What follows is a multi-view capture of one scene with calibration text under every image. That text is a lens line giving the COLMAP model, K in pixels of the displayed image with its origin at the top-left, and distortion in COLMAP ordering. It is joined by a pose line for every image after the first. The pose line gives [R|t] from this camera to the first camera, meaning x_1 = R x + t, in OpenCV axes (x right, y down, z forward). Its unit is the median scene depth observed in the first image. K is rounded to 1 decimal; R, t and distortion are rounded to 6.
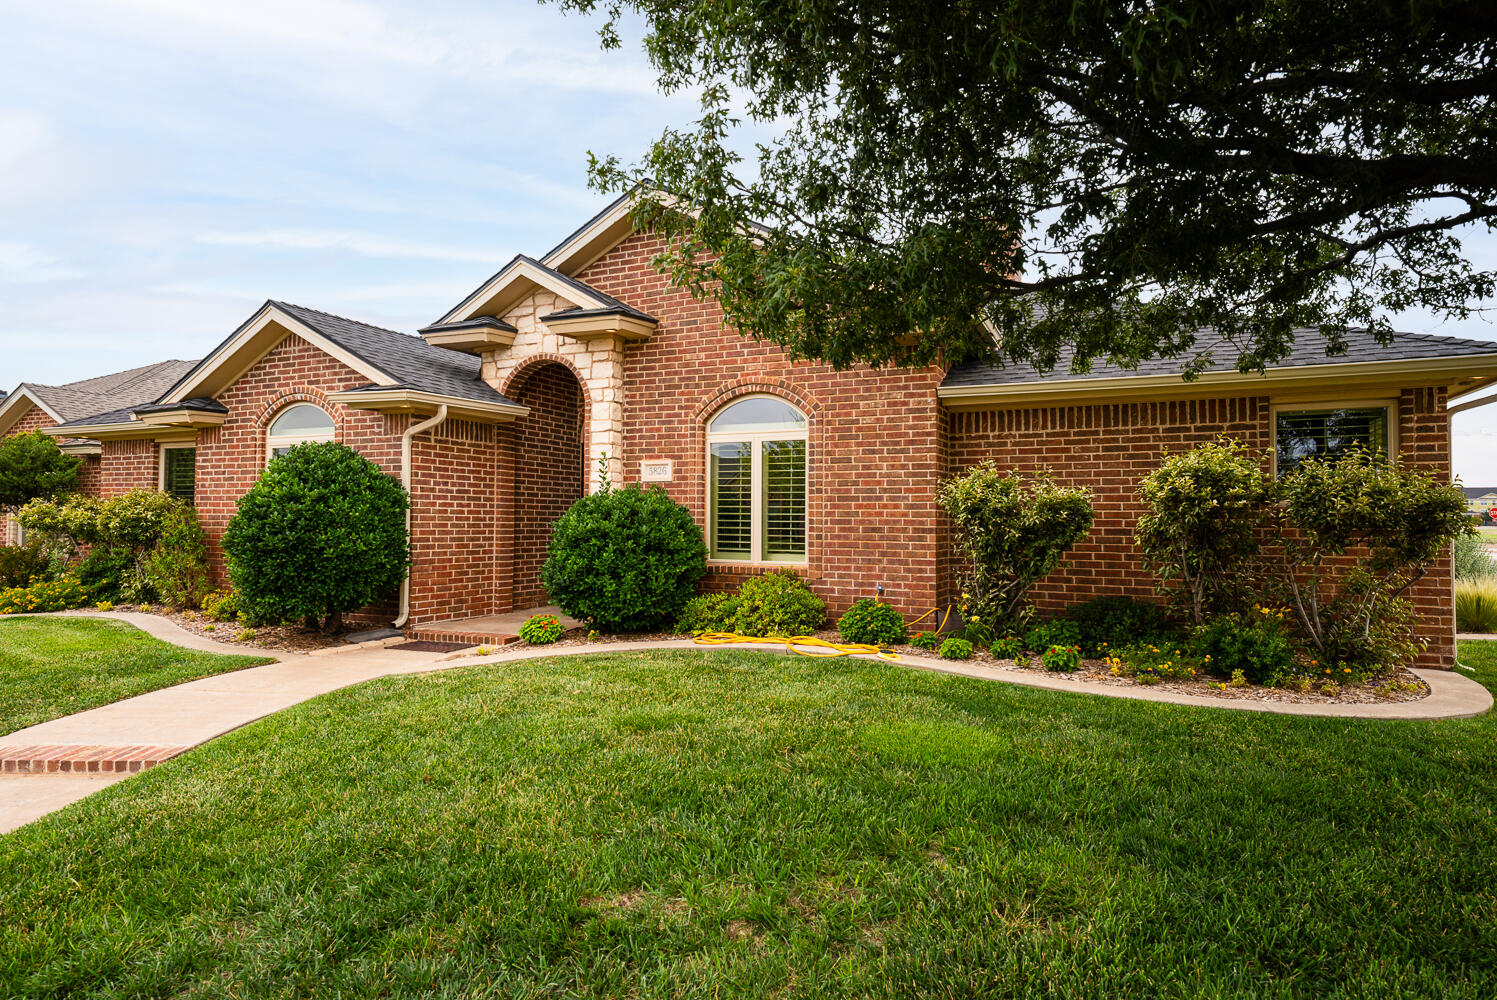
lens RADIAL K [[857.4, 0, 748.5], [0, 857.4, 500.0], [0, 0, 1]] dist [0.006866, 0.001091]
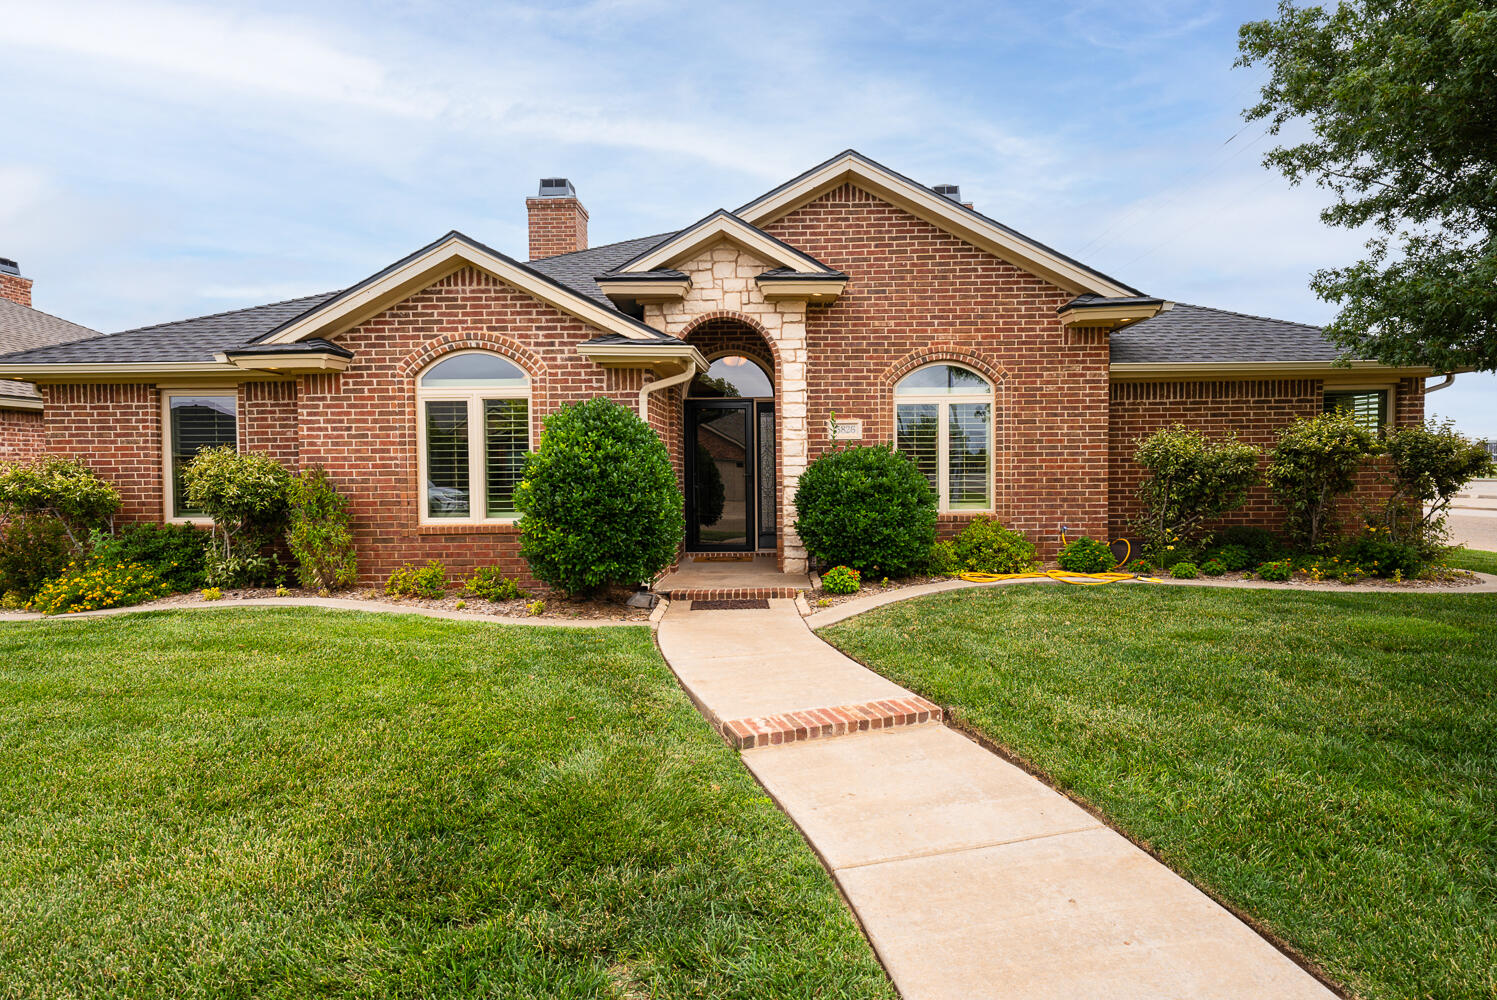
lens RADIAL K [[857.4, 0, 748.5], [0, 857.4, 500.0], [0, 0, 1]] dist [0.006866, 0.001091]
pose [[0.913657, -0.029501, 0.405415, -0.706088], [0.006320, 0.998273, 0.058398, -0.010011], [-0.406437, -0.050794, 0.912266, 0.074362]]
